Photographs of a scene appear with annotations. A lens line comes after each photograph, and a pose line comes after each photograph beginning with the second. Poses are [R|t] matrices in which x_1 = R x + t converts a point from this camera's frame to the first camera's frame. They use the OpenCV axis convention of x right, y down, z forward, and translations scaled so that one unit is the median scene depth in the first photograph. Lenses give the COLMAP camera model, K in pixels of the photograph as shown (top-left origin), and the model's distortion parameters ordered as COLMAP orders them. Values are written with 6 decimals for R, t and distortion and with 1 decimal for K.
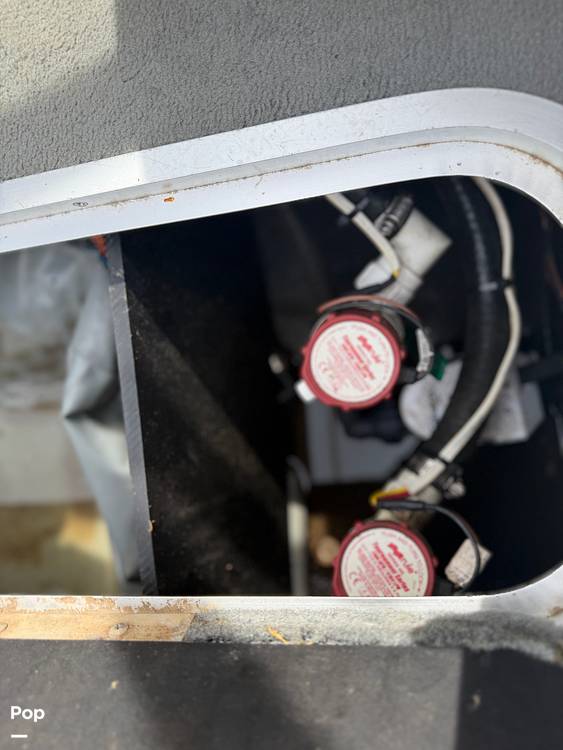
lens RADIAL K [[524.4, 0, 280.8], [0, 524.4, 372.8], [0, 0, 1]] dist [0.011914, -0.008170]
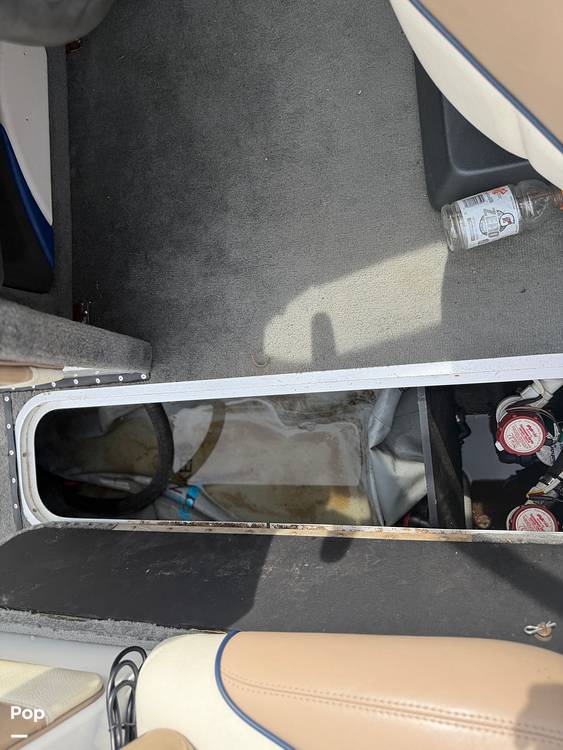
lens RADIAL K [[524.4, 0, 281.5], [0, 524.4, 377.3], [0, 0, 1]] dist [0.011914, -0.008170]
pose [[0.994414, 0.022496, -0.103126, -0.673189], [-0.018829, 0.999160, 0.036400, -0.333922], [0.103859, -0.034254, 0.994002, -1.367837]]
